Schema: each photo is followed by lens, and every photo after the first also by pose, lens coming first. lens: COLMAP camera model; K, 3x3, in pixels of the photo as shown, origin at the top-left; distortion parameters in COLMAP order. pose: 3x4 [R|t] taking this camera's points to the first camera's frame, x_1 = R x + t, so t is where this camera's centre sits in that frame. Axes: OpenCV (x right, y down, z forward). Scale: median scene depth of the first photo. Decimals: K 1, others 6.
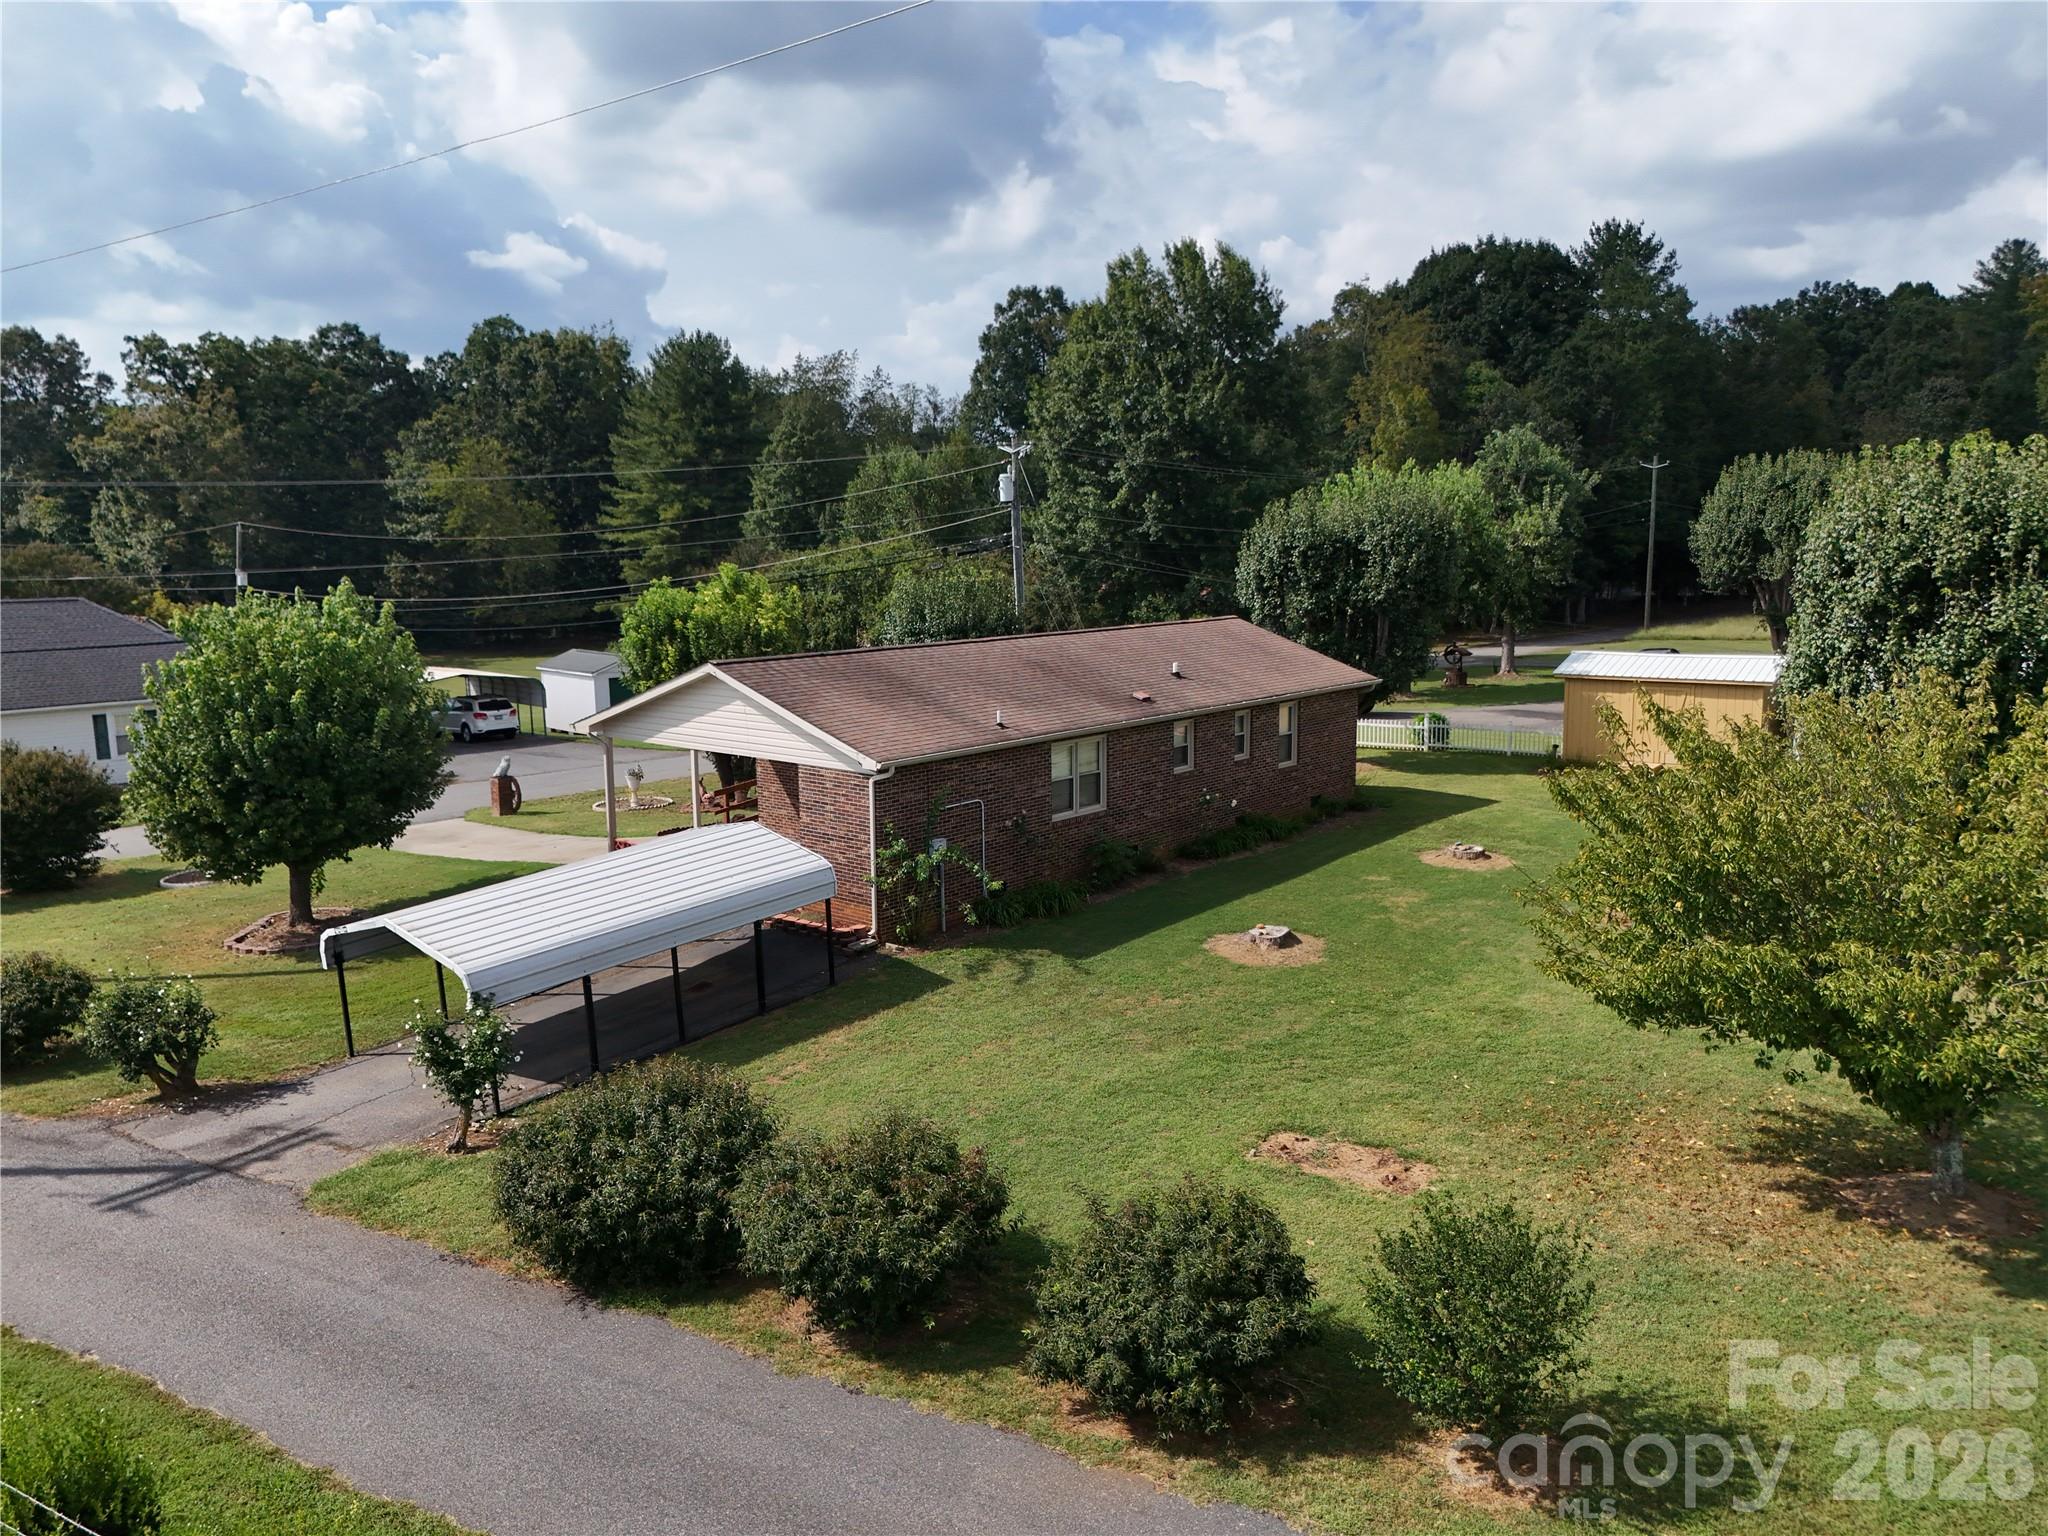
lens RADIAL K [[1513.3, 0, 1042.1], [0, 1513.3, 759.0], [0, 0, 1]] dist [0.058721, -0.047301]
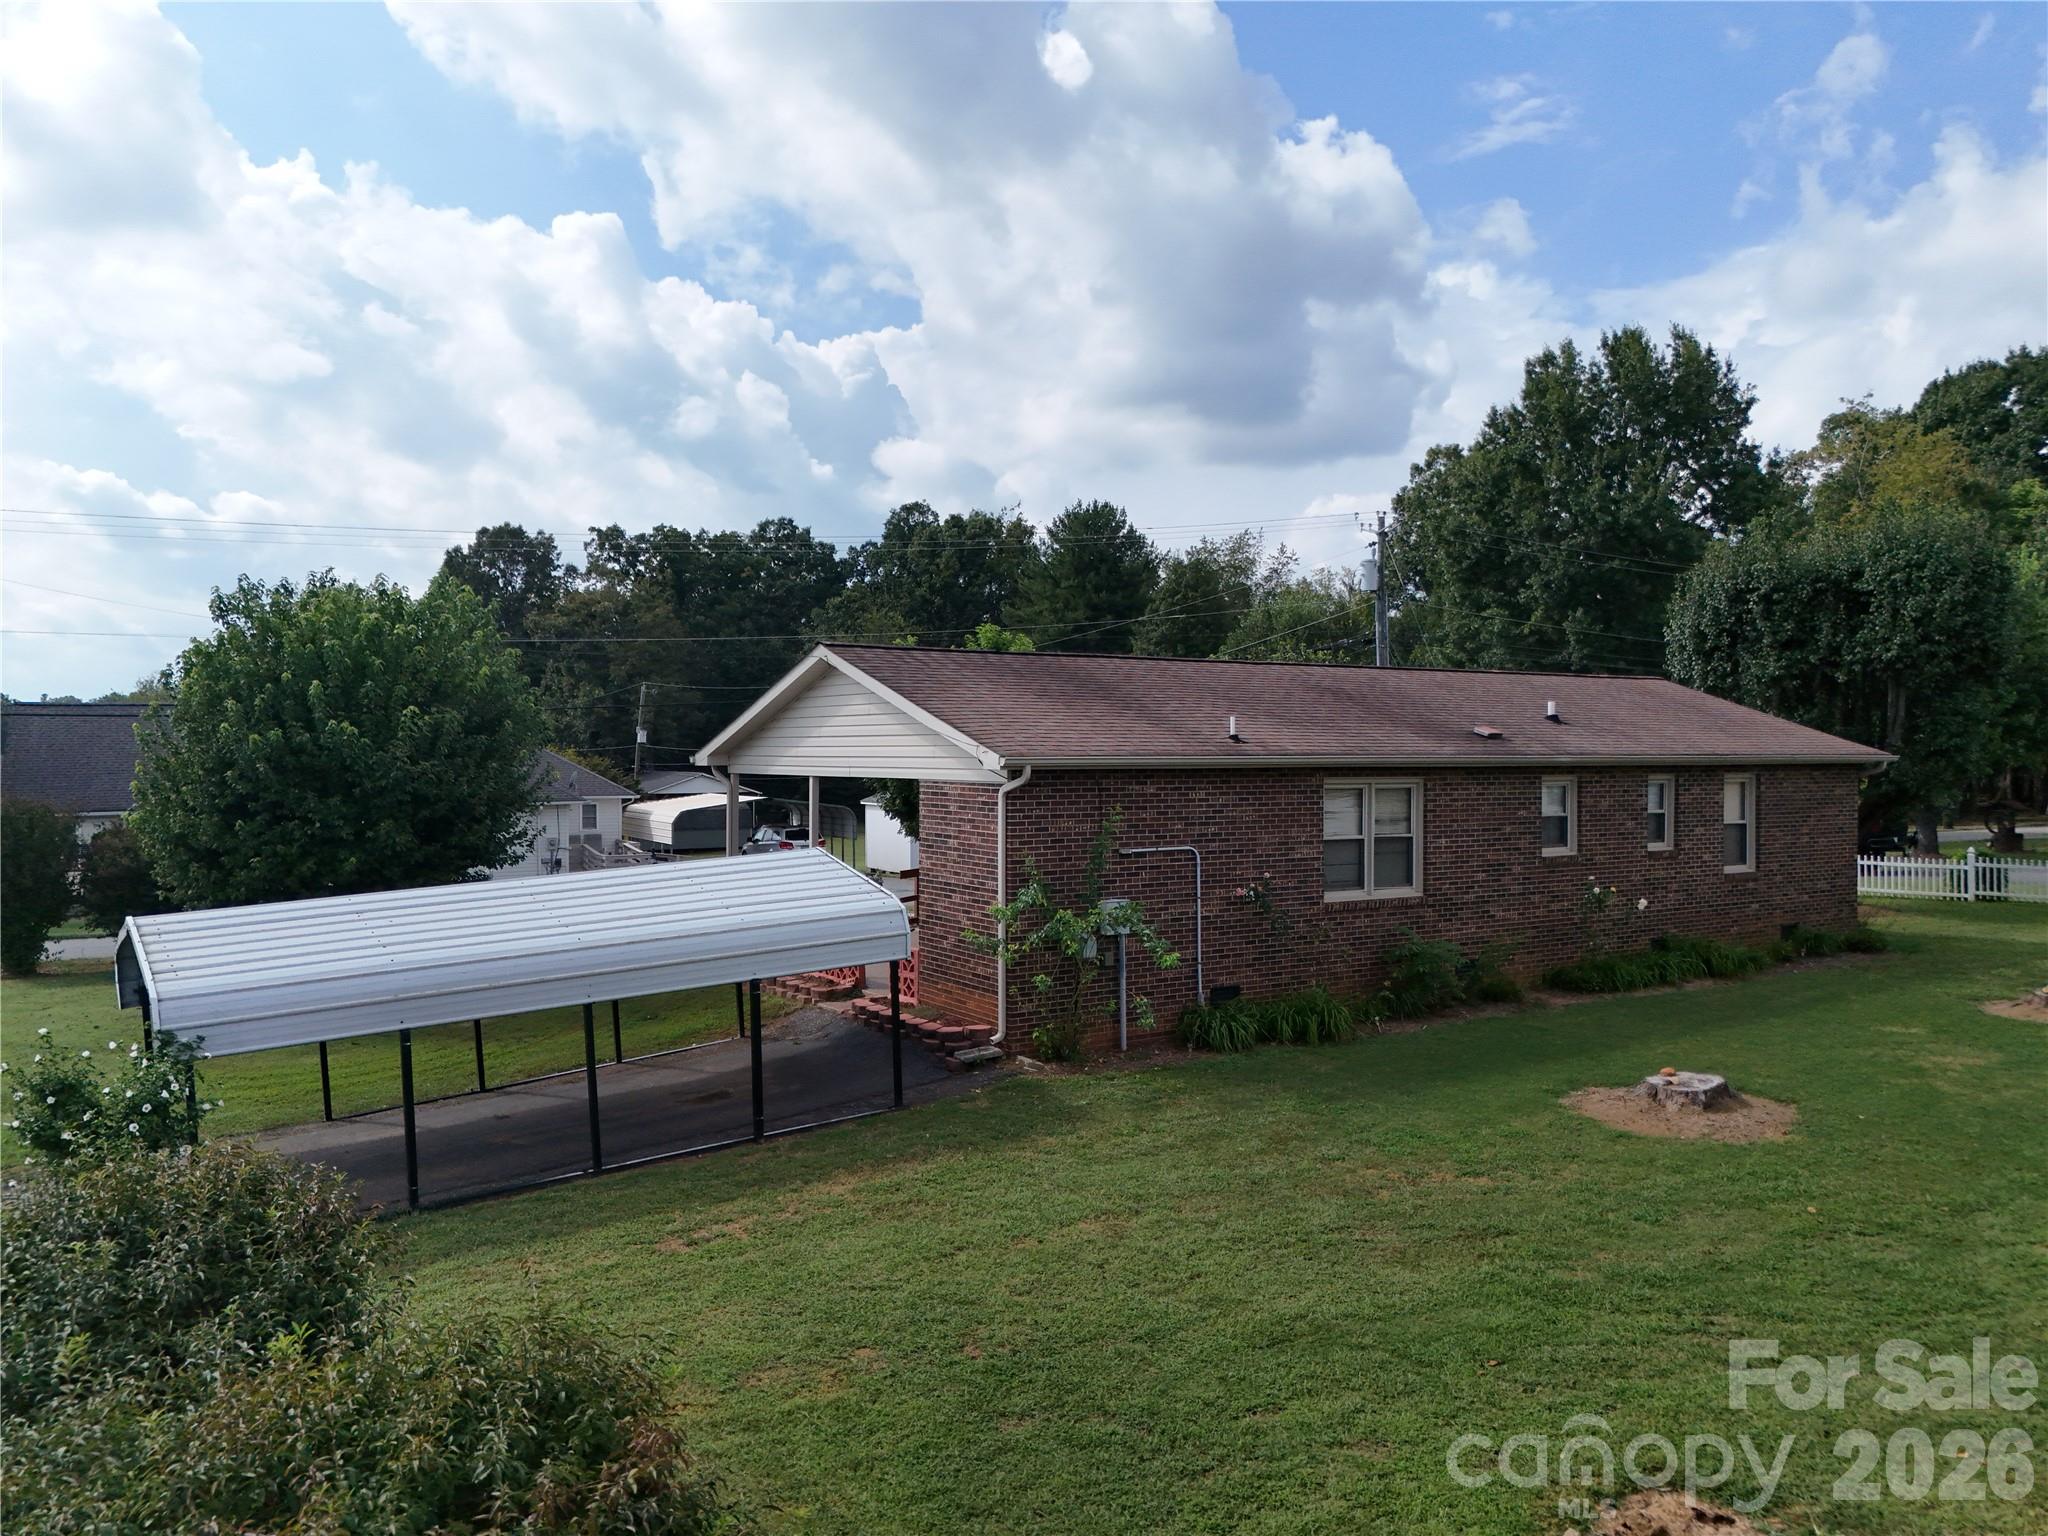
lens RADIAL K [[1513.3, 0, 1044.0], [0, 1513.3, 762.9], [0, 0, 1]] dist [0.058721, -0.047301]
pose [[0.959663, 0.008485, -0.281025, 0.049729], [-0.048173, 0.989725, -0.134622, 0.051944], [0.276995, 0.142730, 0.950212, 0.238251]]
